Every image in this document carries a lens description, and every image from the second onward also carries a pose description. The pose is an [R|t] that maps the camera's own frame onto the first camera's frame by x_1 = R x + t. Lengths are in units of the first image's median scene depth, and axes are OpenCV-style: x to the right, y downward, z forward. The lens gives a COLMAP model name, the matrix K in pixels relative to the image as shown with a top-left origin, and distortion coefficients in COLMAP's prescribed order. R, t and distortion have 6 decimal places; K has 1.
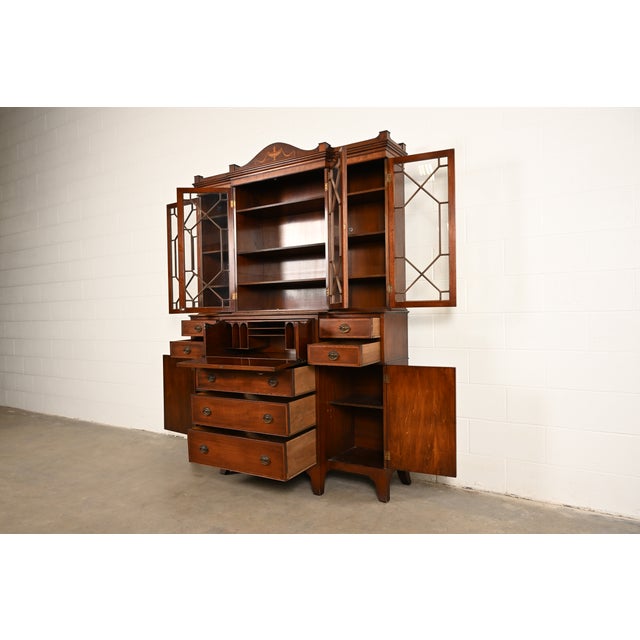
lens RADIAL K [[480.5, 0, 320.0], [0, 480.5, 320.0], [0, 0, 1]] dist [0.000328, 0.001704]
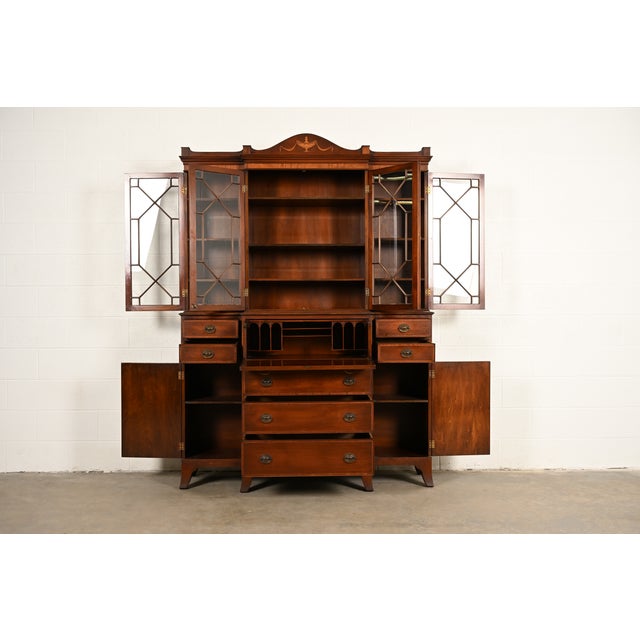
lens RADIAL K [[683.0, 0, 320.0], [0, 683.0, 320.0], [0, 0, 1]] dist [0.007576, 0.008801]
pose [[0.837503, 0.005335, 0.546407, -0.941491], [-0.005776, 0.999983, -0.000910, 0.001187], [-0.546403, -0.002393, 0.837519, -0.169145]]
